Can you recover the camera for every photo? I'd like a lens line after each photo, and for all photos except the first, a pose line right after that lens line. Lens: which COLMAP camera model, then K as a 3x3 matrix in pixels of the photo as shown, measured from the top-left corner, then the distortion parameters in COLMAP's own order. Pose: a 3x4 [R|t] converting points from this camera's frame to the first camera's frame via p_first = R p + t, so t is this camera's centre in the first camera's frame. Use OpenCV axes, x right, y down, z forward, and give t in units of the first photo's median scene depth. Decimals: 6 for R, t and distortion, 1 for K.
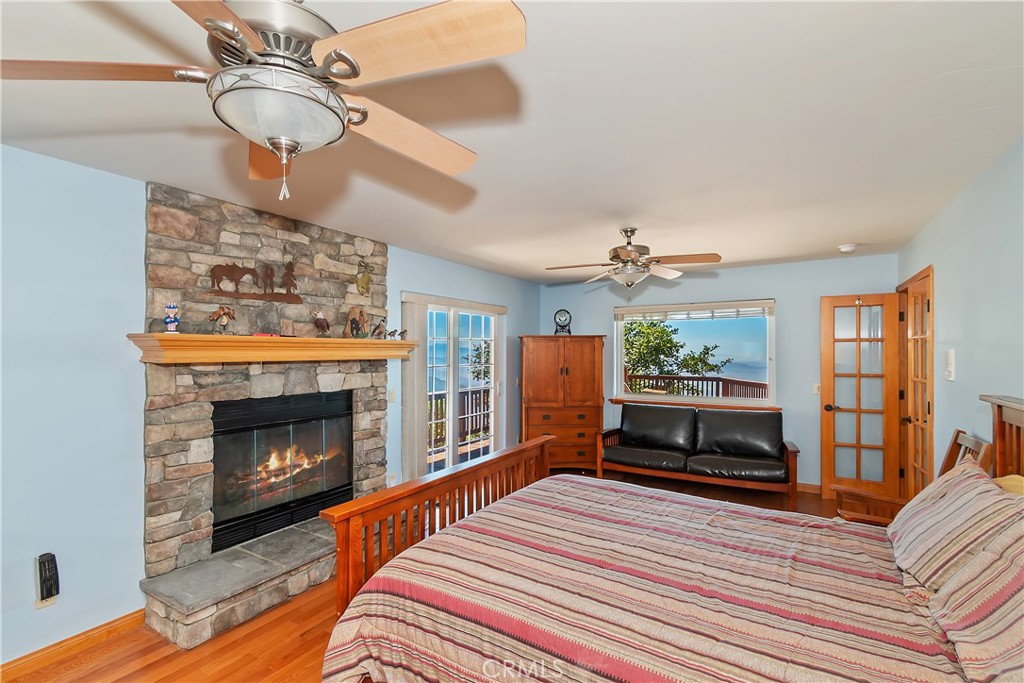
lens RADIAL K [[460.3, 0, 506.3], [0, 460.3, 348.7], [0, 0, 1]] dist [-0.003033, -0.000204]
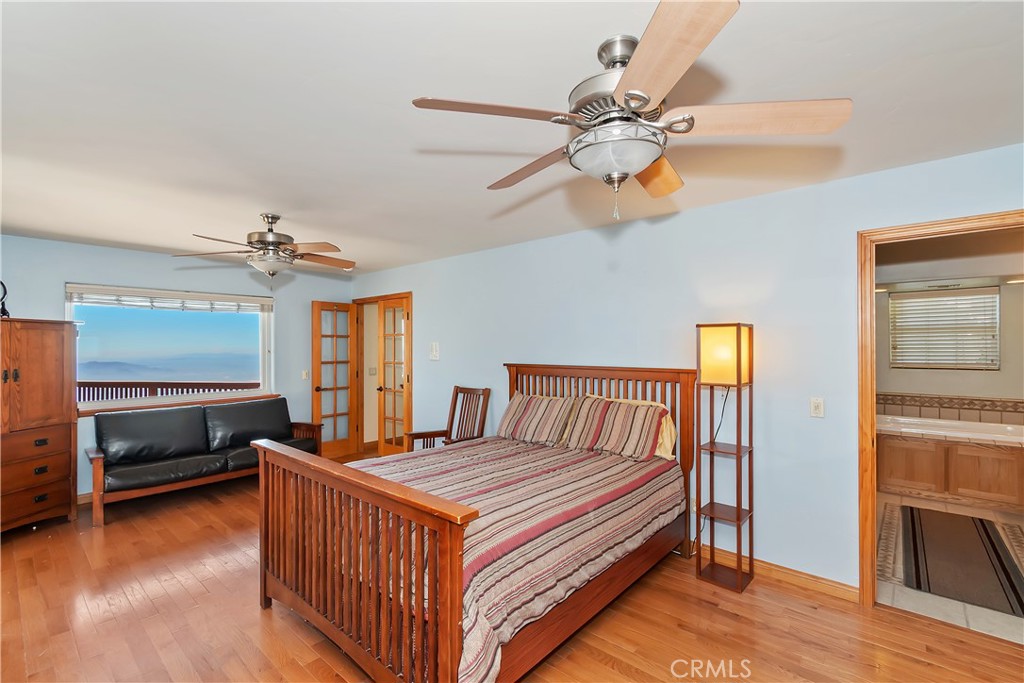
lens RADIAL K [[460.3, 0, 506.8], [0, 460.3, 344.6], [0, 0, 1]] dist [-0.003033, -0.000204]
pose [[0.168834, 0.001830, 0.985643, -1.729775], [-0.001621, 0.999997, -0.001579, 0.028677], [-0.985643, -0.001331, 0.168837, 1.036213]]
